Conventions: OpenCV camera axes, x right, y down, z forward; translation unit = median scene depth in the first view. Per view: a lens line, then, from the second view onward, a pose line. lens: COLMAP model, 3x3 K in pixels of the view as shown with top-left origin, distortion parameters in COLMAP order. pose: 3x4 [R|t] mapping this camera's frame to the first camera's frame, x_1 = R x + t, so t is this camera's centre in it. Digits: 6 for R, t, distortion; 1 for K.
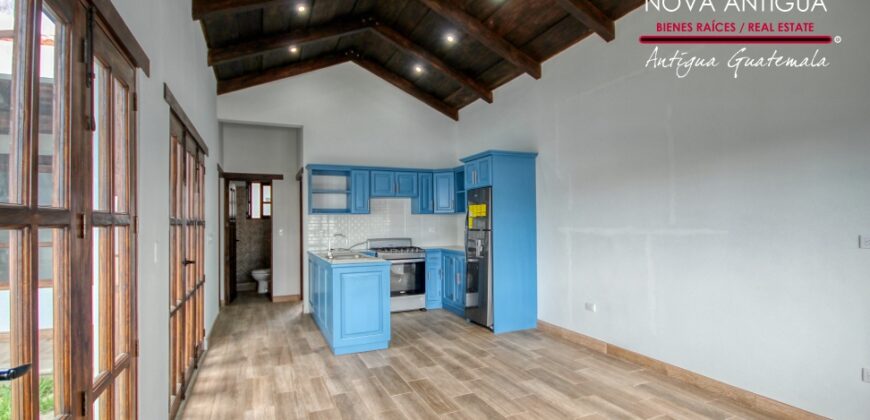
lens RADIAL K [[410.3, 0, 431.6], [0, 410.3, 214.6], [0, 0, 1]] dist [-0.001409, -0.000059]
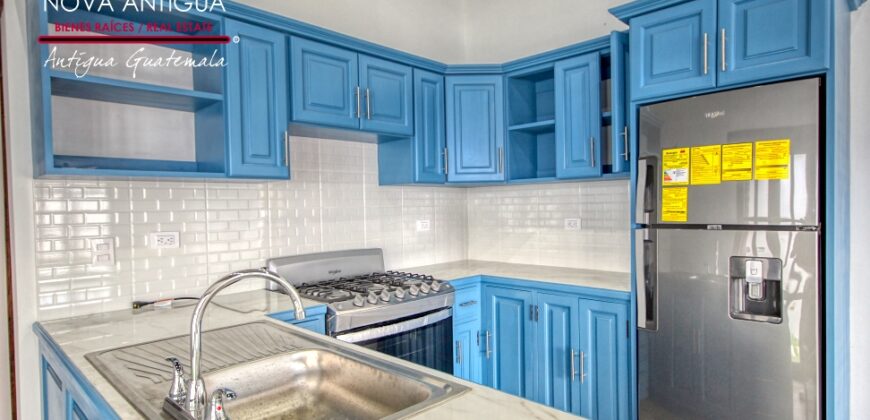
lens RADIAL K [[477.2, 0, 437.8], [0, 477.2, 212.7], [0, 0, 1]] dist [0.008192, 0.001012]
pose [[0.923671, -0.016003, 0.382851, -0.182662], [0.005350, 0.999569, 0.028874, 0.013161], [-0.383148, -0.024622, 0.923359, 0.624102]]
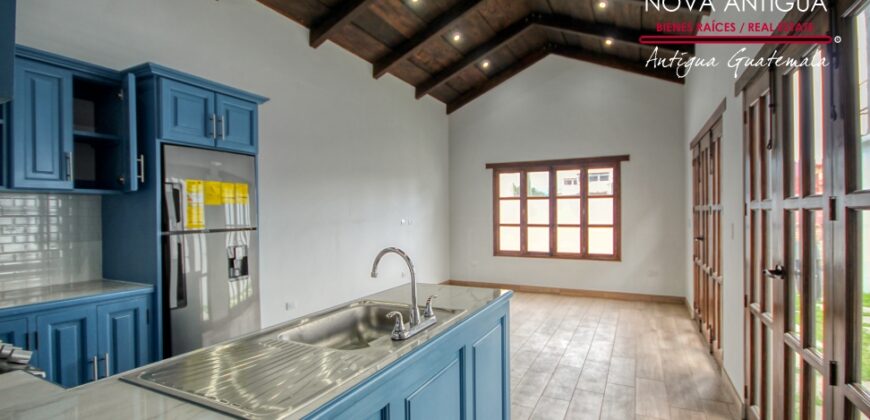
lens RADIAL K [[410.3, 0, 432.1], [0, 410.3, 215.1], [0, 0, 1]] dist [-0.001409, -0.000059]
pose [[-0.646934, 0.009314, 0.762489, -0.374272], [0.000518, 0.999931, -0.011776, 0.020235], [-0.762546, -0.007223, -0.646894, 0.930679]]
